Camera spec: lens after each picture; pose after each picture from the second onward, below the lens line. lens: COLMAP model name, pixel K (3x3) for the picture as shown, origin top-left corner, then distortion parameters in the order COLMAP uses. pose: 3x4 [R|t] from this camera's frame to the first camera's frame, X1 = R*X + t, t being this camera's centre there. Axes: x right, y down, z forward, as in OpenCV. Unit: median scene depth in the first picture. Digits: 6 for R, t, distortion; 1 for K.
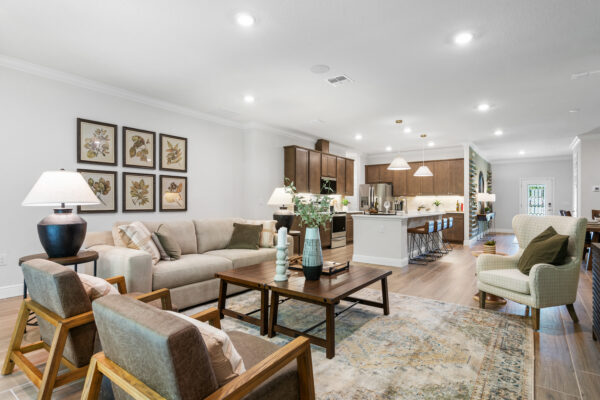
lens RADIAL K [[319.5, 0, 300.0], [0, 319.5, 201.6], [0, 0, 1]] dist [-0.001884, 0.000016]
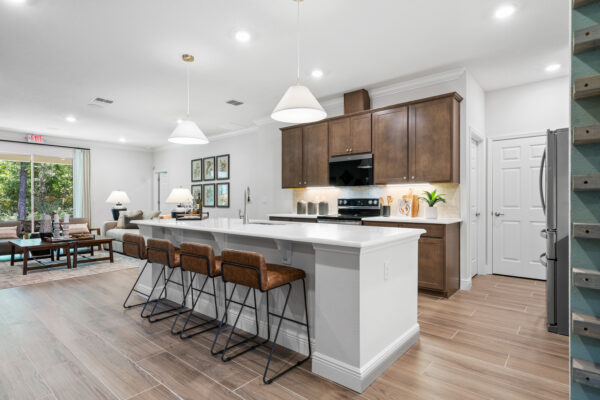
lens RADIAL K [[319.5, 0, 301.2], [0, 319.5, 199.7], [0, 0, 1]] dist [-0.001884, 0.000016]
pose [[-0.074006, -0.011416, -0.997192, 0.598456], [0.003889, 0.999924, -0.011736, 0.007701], [0.997250, -0.004747, -0.073956, 0.865164]]
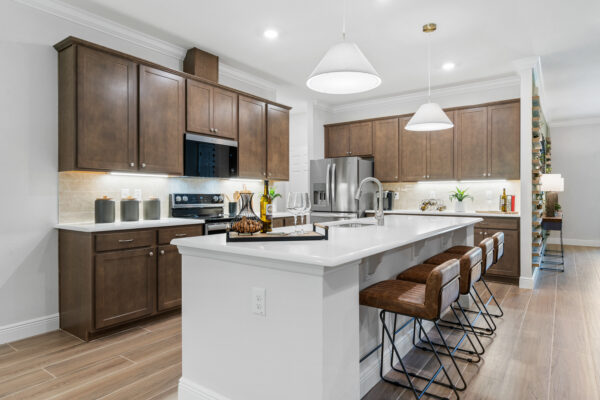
lens RADIAL K [[364.1, 0, 301.0], [0, 364.1, 199.6], [0, 0, 1]] dist [0.025765, -0.000392]
pose [[0.999923, -0.005295, 0.011221, 0.186357], [0.005079, 0.999803, 0.019179, -0.000625], [-0.011321, -0.019120, 0.999753, 0.460429]]
